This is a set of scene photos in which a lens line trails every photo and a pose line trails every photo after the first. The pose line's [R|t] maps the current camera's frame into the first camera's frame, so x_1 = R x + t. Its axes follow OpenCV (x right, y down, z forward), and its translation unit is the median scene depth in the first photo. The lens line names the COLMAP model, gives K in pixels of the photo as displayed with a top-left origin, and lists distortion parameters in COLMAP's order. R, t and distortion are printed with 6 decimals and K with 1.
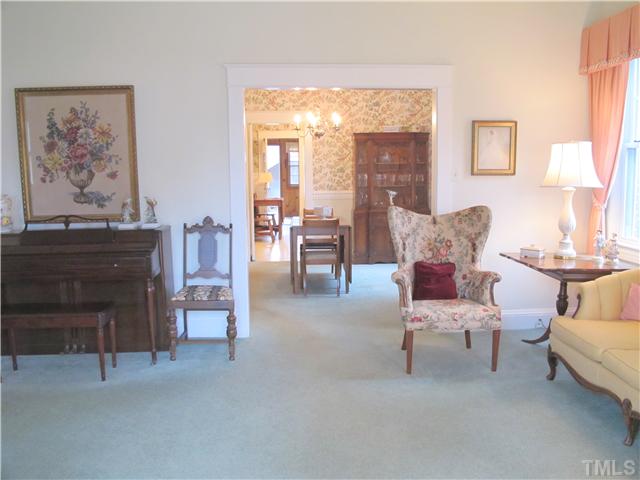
lens RADIAL K [[610.0, 0, 317.8], [0, 610.0, 242.5], [0, 0, 1]] dist [-0.080122, 0.000000]
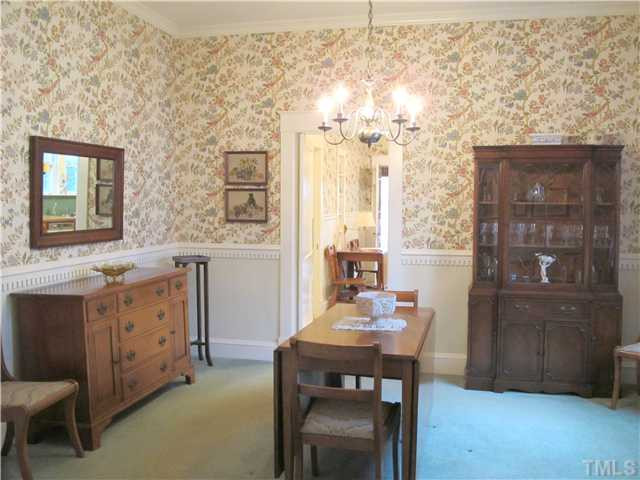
lens RADIAL K [[610.0, 0, 323.5], [0, 610.0, 237.3], [0, 0, 1]] dist [-0.080122, 0.000000]
pose [[0.964239, 0.032469, -0.263038, 0.072462], [-0.050021, 0.996926, -0.060303, -0.058311], [0.260272, 0.071304, 0.962899, 0.438088]]
